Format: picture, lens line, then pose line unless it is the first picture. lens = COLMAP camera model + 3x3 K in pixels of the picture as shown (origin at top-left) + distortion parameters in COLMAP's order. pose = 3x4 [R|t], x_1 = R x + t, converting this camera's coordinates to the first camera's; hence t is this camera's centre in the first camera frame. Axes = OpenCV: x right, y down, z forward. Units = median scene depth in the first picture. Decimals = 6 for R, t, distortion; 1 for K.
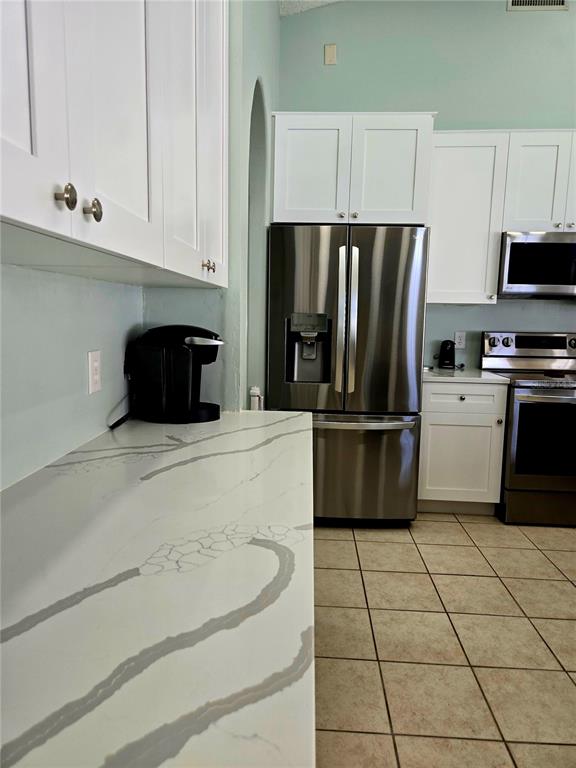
lens RADIAL K [[520.6, 0, 285.0], [0, 520.6, 384.1], [0, 0, 1]] dist [0.059369, 0.002332]
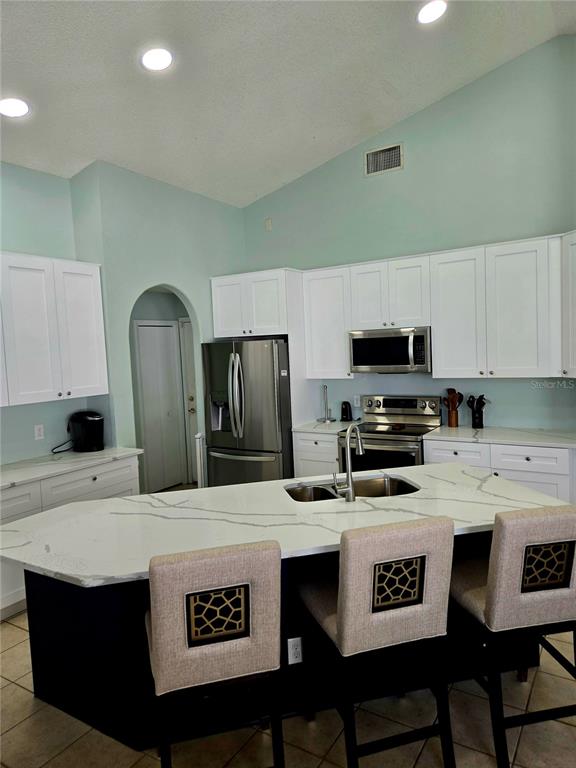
lens RADIAL K [[520.6, 0, 285.0], [0, 520.6, 384.1], [0, 0, 1]] dist [0.059369, 0.002332]
pose [[0.866339, -0.031864, -0.498440, 0.992252], [-0.000511, 0.997906, -0.064681, -0.044206], [0.499457, 0.056291, 0.864508, -0.361517]]
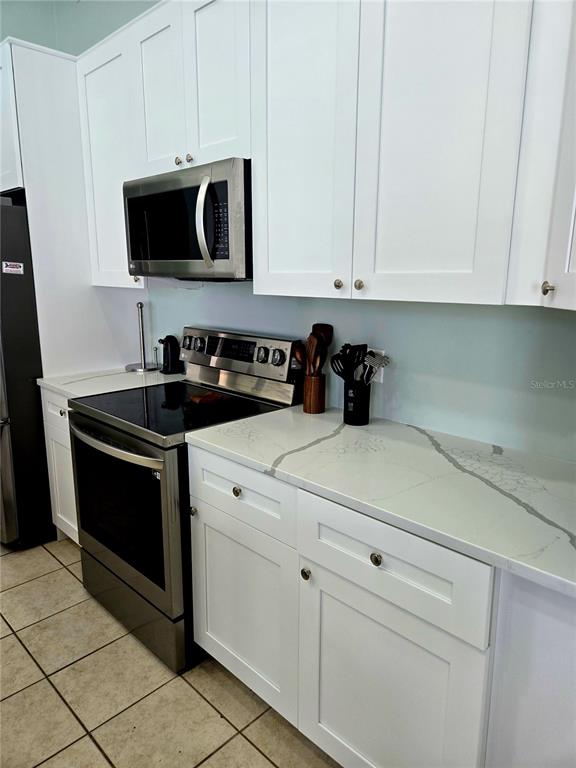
lens RADIAL K [[520.6, 0, 285.0], [0, 520.6, 384.1], [0, 0, 1]] dist [0.059369, 0.002332]
pose [[0.734950, 0.117451, -0.667872, 1.058350], [-0.075668, 0.992940, 0.091350, -0.106893], [0.673886, -0.016601, 0.738649, 0.629603]]
